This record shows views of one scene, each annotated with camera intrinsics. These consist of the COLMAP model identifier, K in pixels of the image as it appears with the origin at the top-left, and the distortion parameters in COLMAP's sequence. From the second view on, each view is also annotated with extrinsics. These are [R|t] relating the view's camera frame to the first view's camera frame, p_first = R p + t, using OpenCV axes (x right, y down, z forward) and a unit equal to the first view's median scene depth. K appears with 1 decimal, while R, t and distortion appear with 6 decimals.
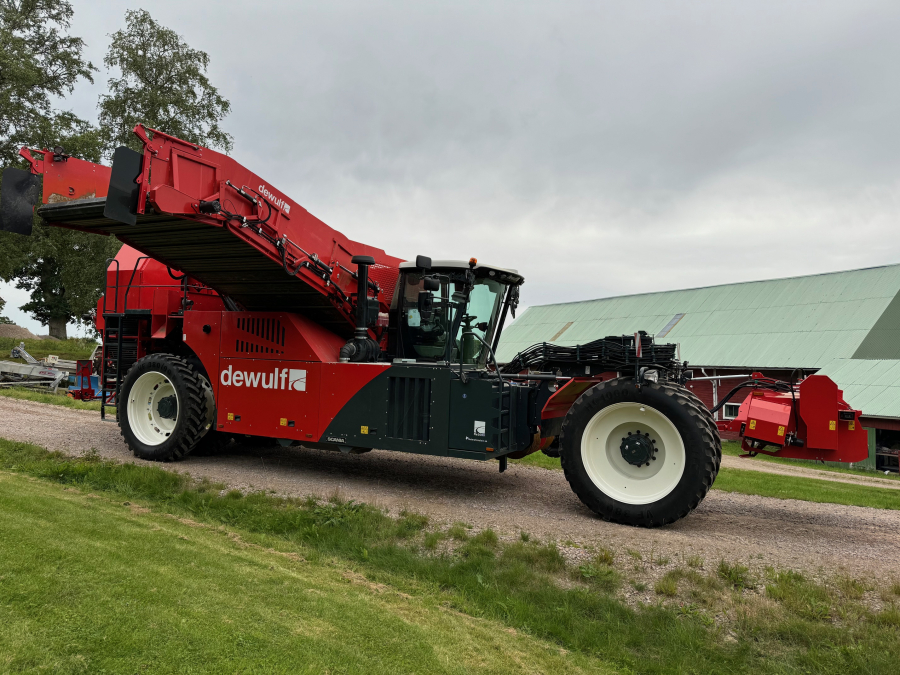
lens RADIAL K [[629.9, 0, 449.4], [0, 629.9, 336.8], [0, 0, 1]] dist [0.127512, -0.203593]
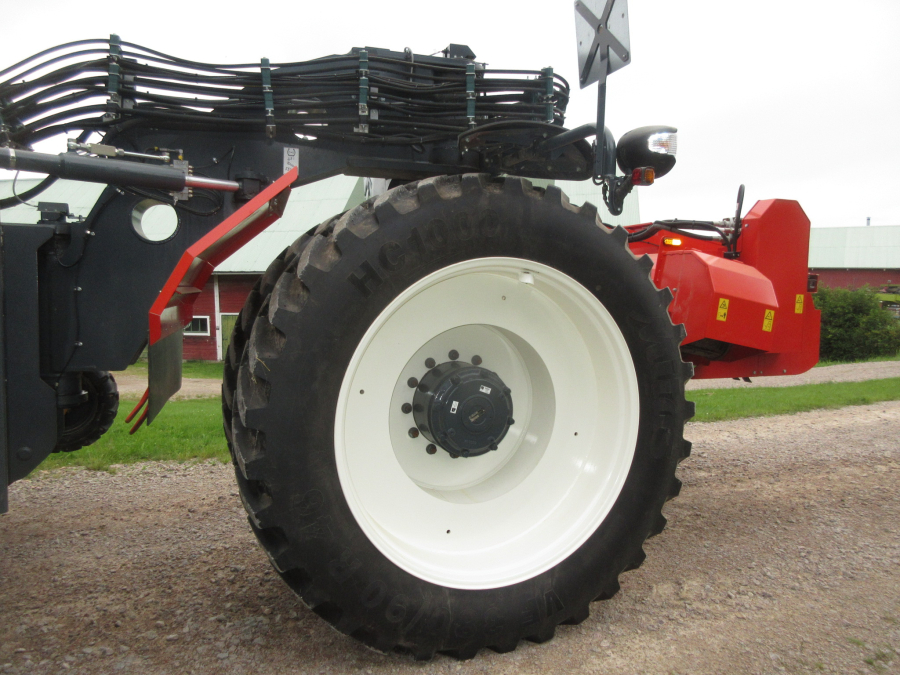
lens RADIAL K [[677.3, 0, 448.0], [0, 677.3, 335.2], [0, 0, 1]] dist [0.017059, -0.005627]
pose [[0.654486, -0.066034, 0.753185, 0.024421], [-0.022744, 0.994008, 0.106911, 0.085402], [-0.755732, -0.087102, 0.649063, 0.654821]]
